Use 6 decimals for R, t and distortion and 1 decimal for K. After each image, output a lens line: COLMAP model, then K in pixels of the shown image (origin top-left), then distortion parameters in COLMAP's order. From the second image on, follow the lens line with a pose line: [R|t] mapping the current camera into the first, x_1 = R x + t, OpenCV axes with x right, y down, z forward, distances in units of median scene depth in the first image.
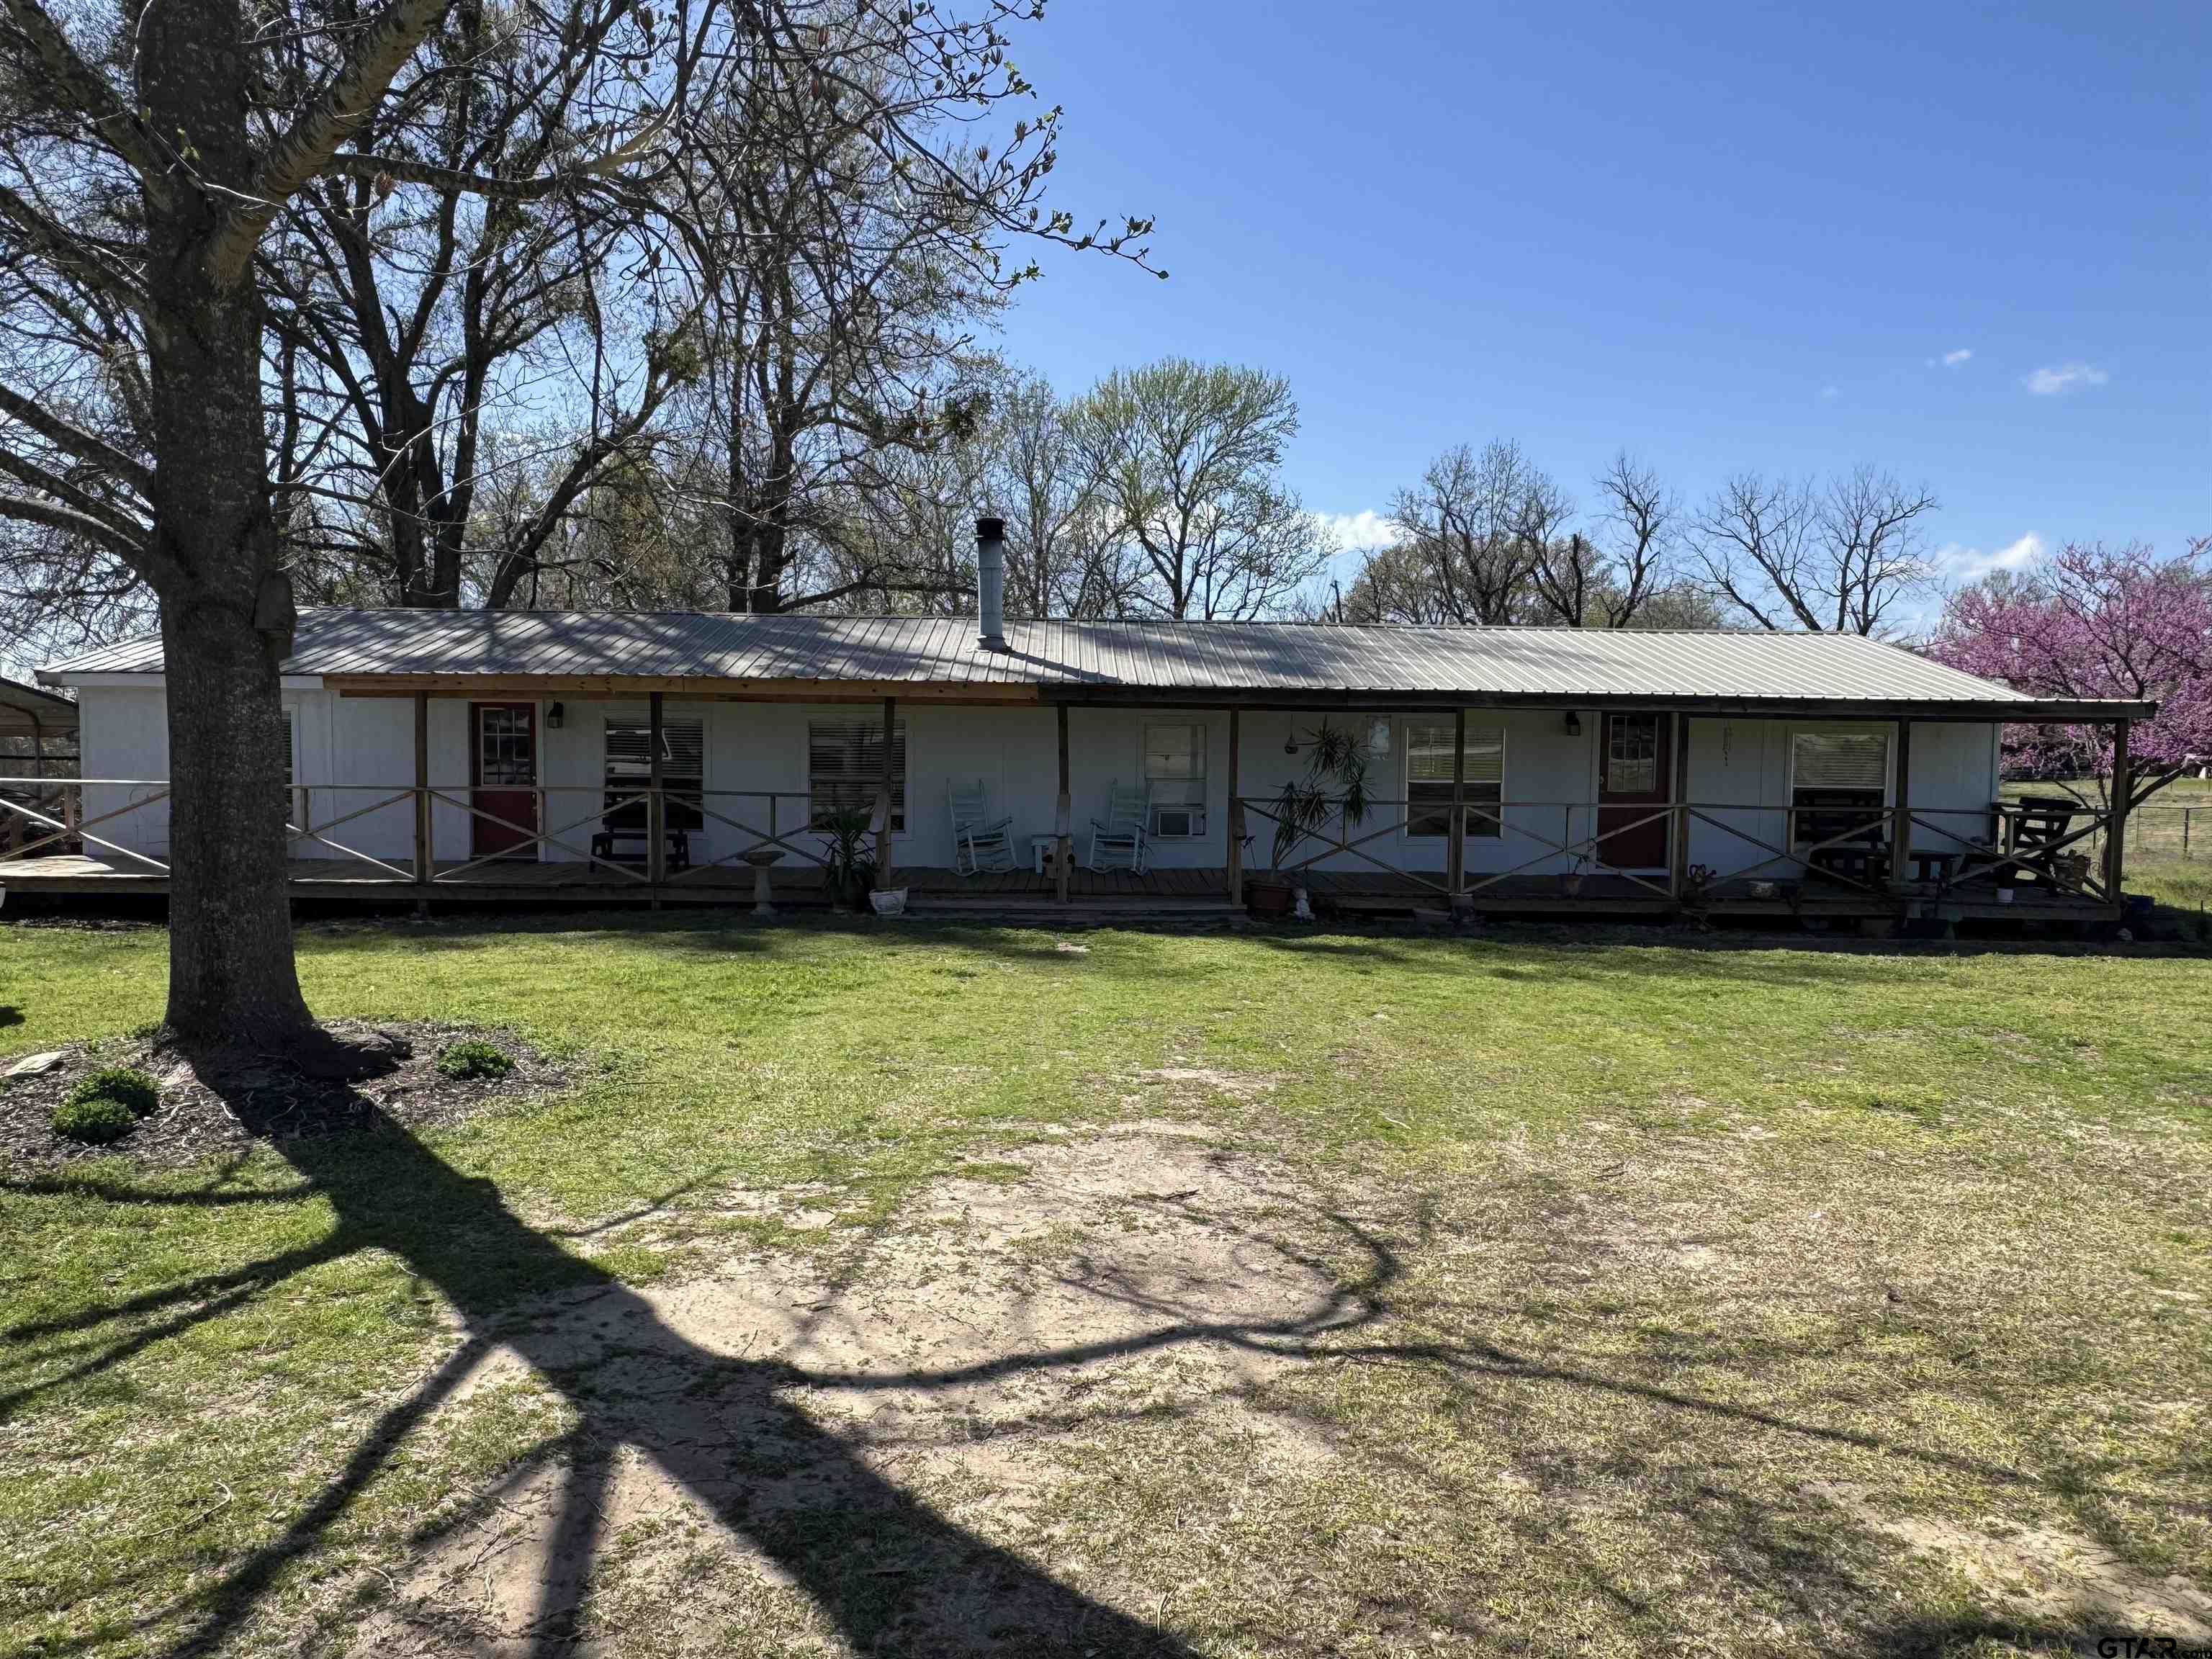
lens RADIAL K [[1537.4, 0, 1106.0], [0, 1537.4, 829.5], [0, 0, 1]] dist [-0.001320, 0.000083]
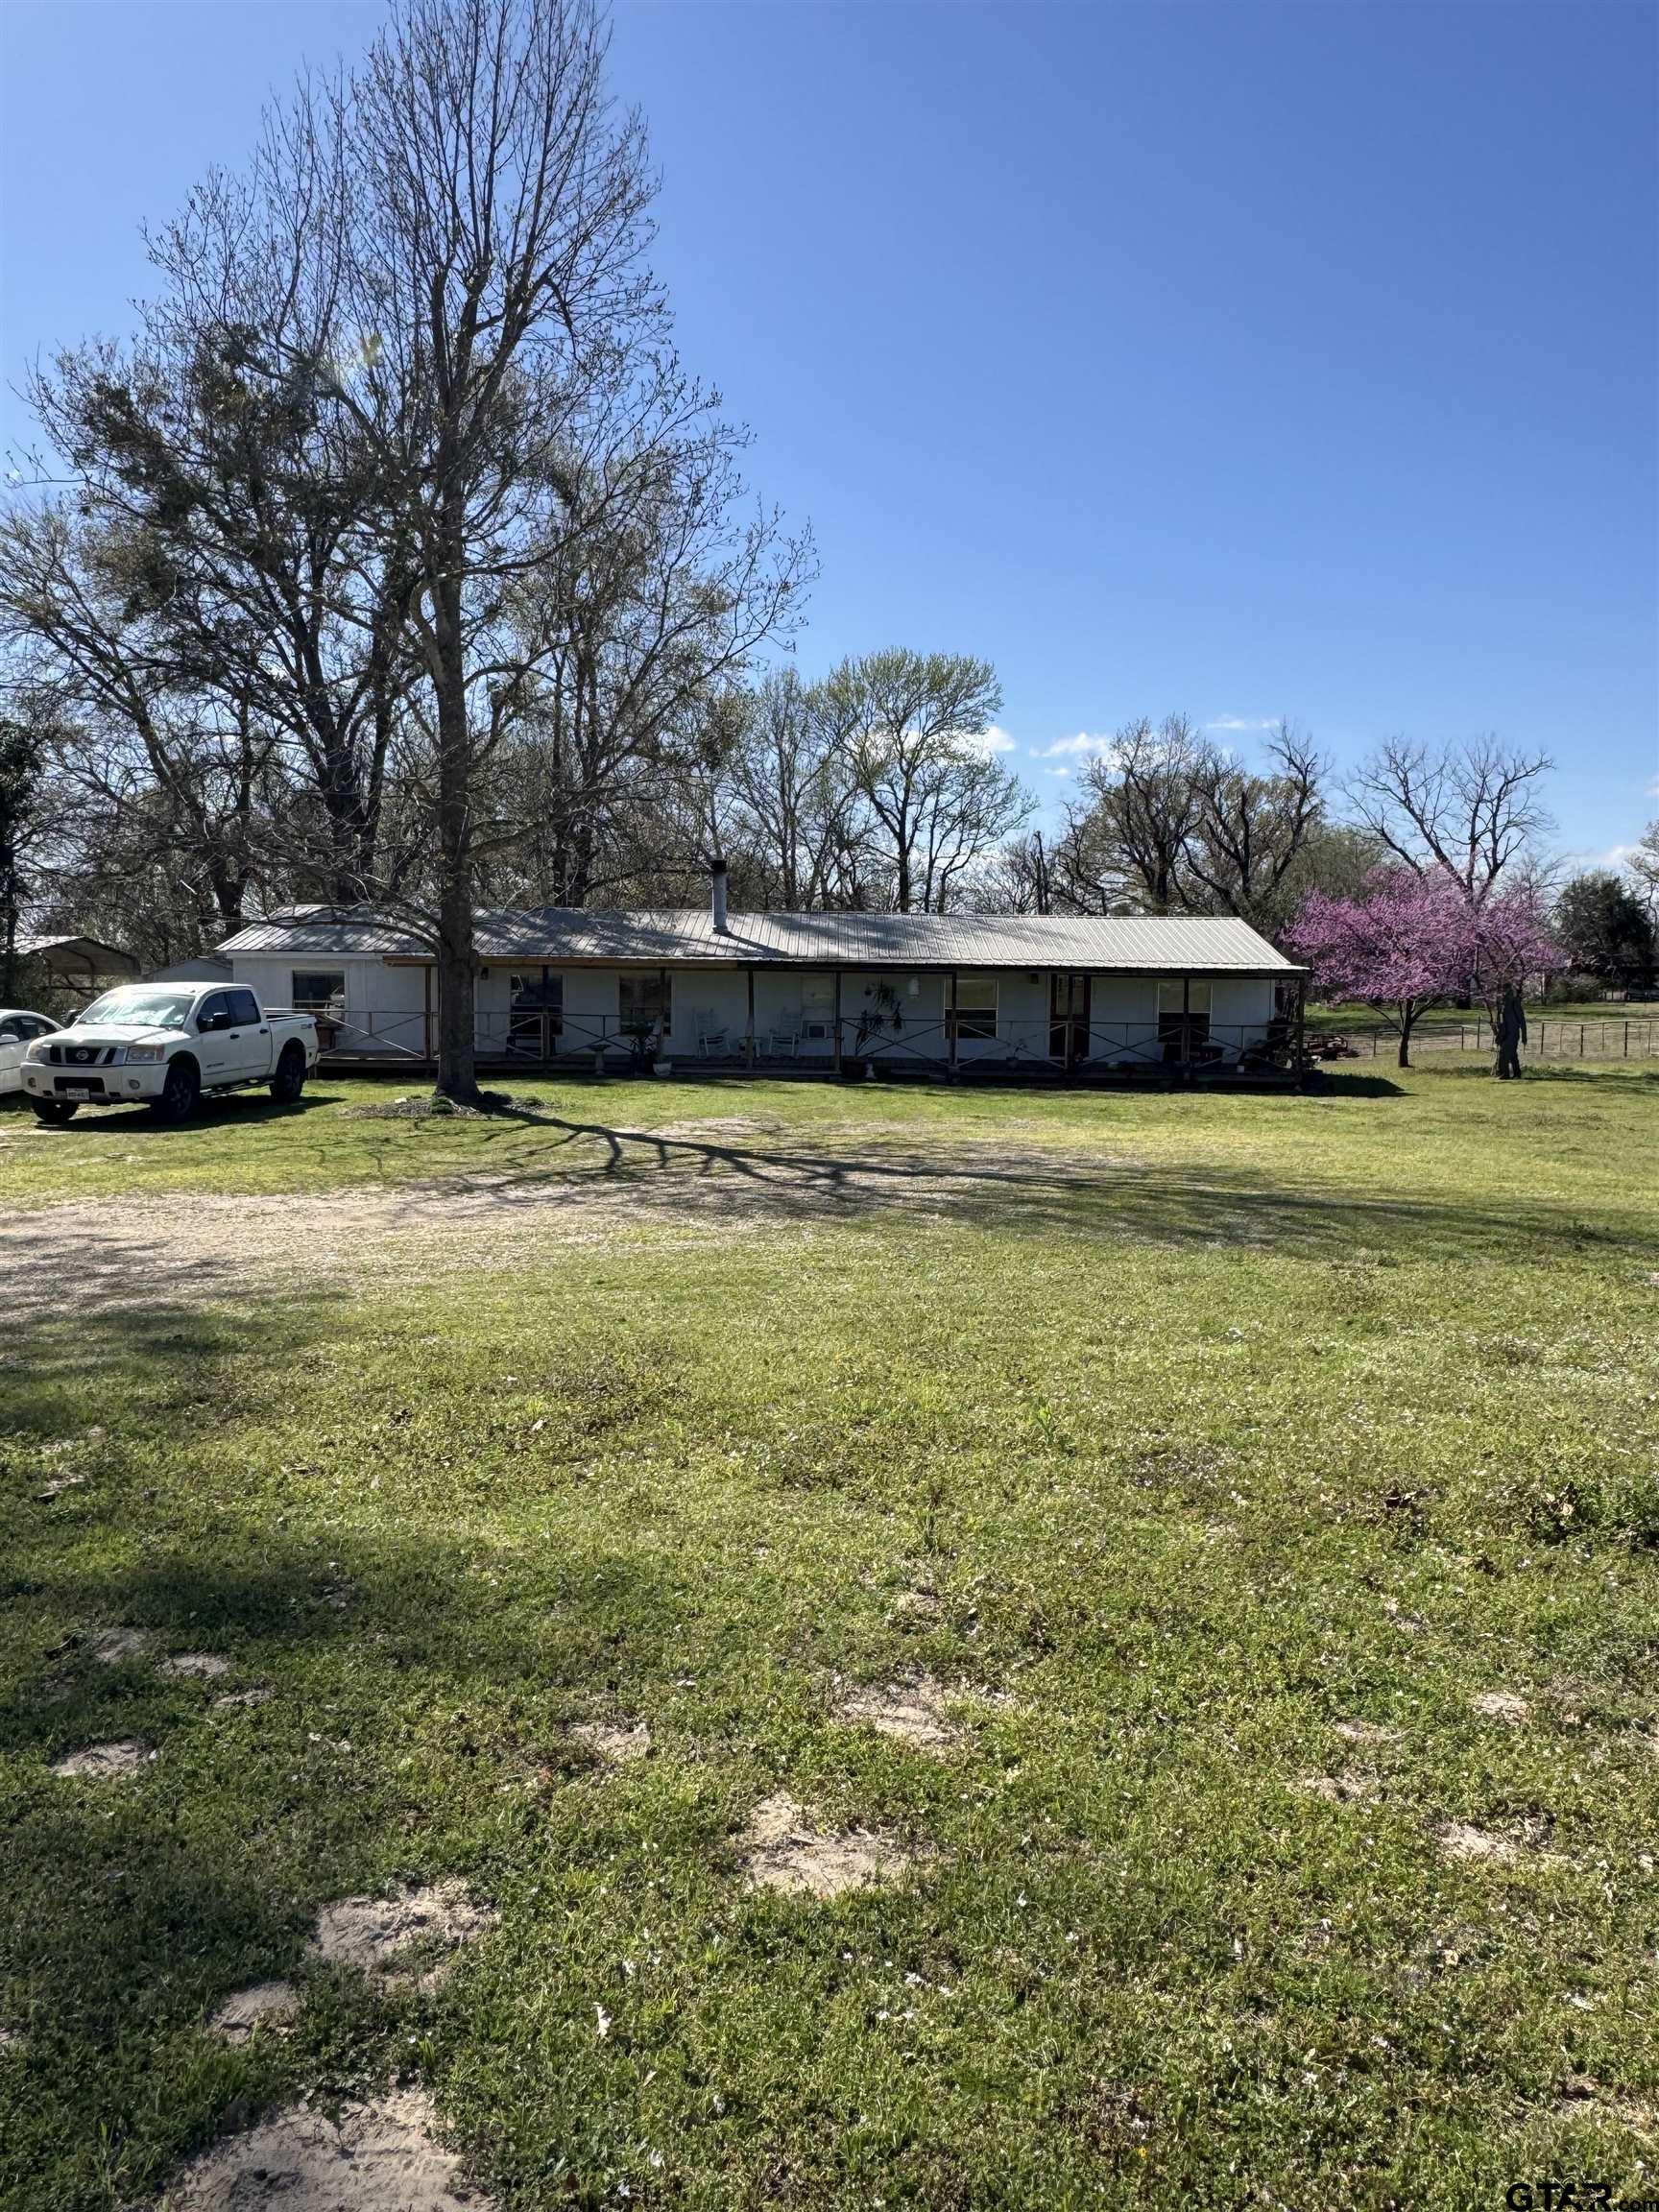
lens RADIAL K [[1537.4, 0, 829.5], [0, 1537.4, 1106.0], [0, 0, 1]] dist [-0.001320, 0.000083]
pose [[0.999509, 0.002572, -0.031225, 0.029053], [-0.001360, 0.999246, 0.038792, 0.003760], [0.031301, -0.038730, 0.998759, -0.209115]]
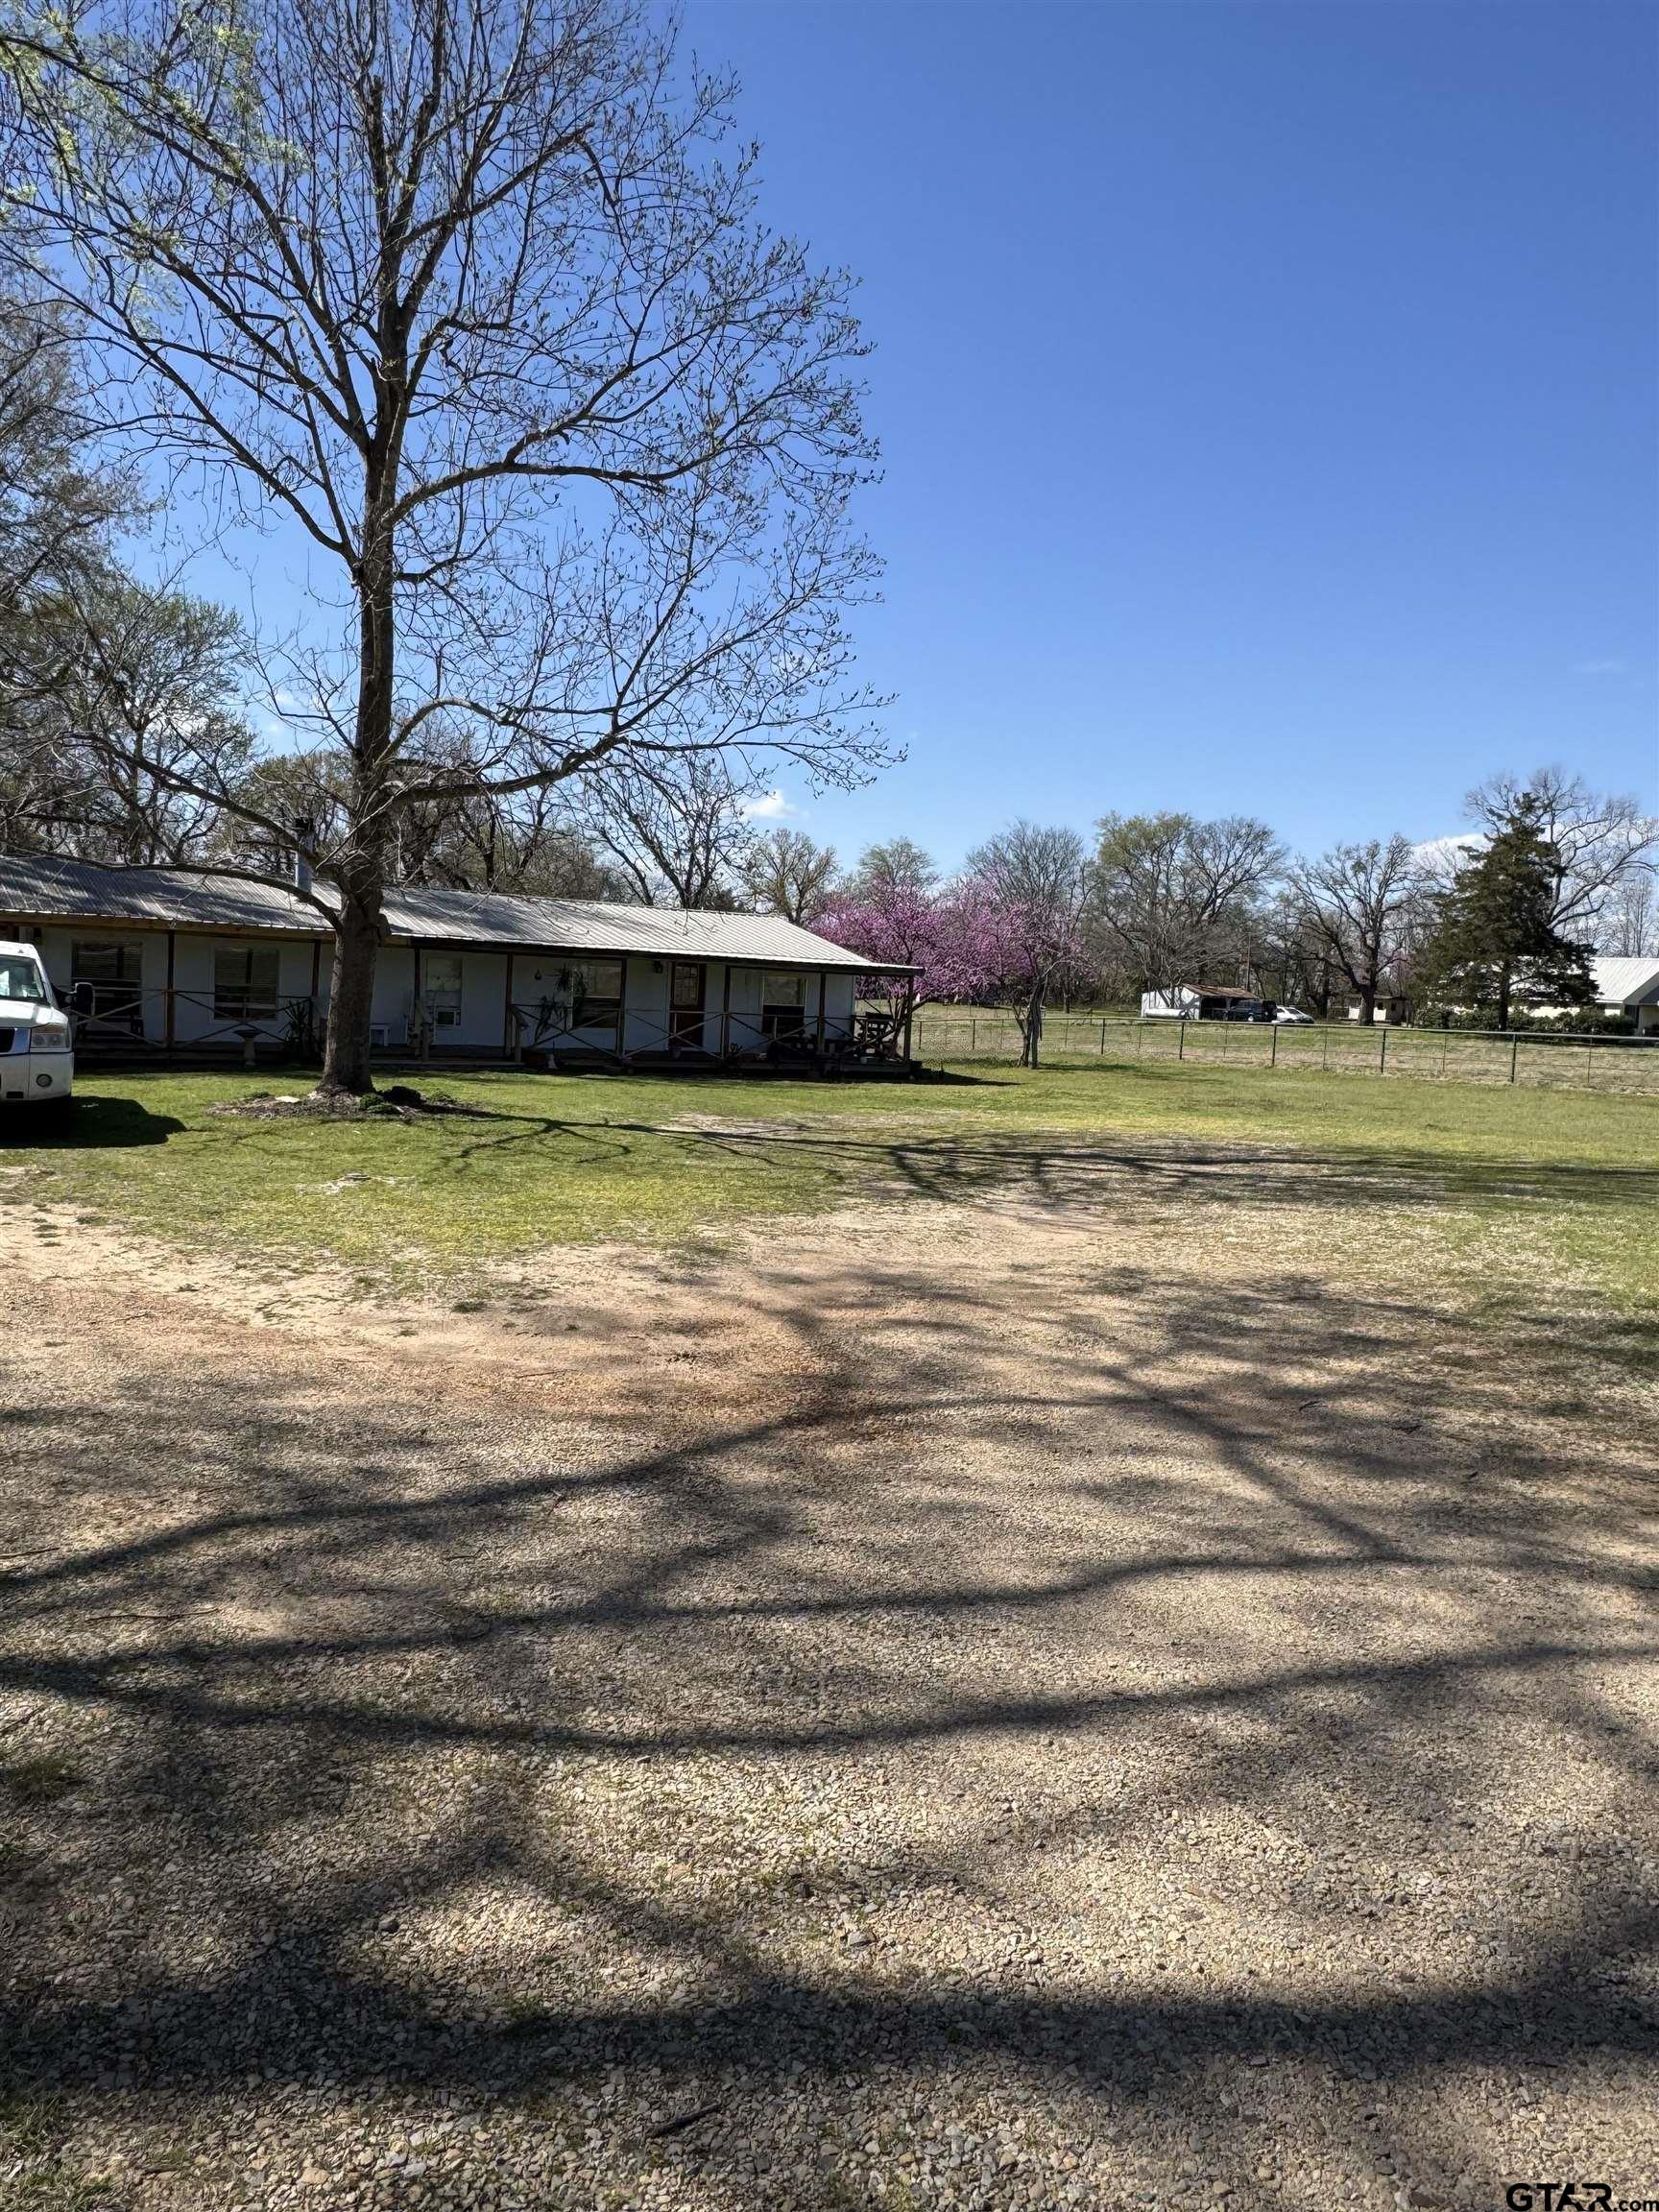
lens RADIAL K [[1537.4, 0, 829.5], [0, 1537.4, 1106.0], [0, 0, 1]] dist [-0.001320, 0.000083]
pose [[0.841718, -0.011430, 0.539797, -0.127844], [-0.013583, 0.999011, 0.042333, 0.004098], [-0.539747, -0.042964, 0.840730, -0.160433]]
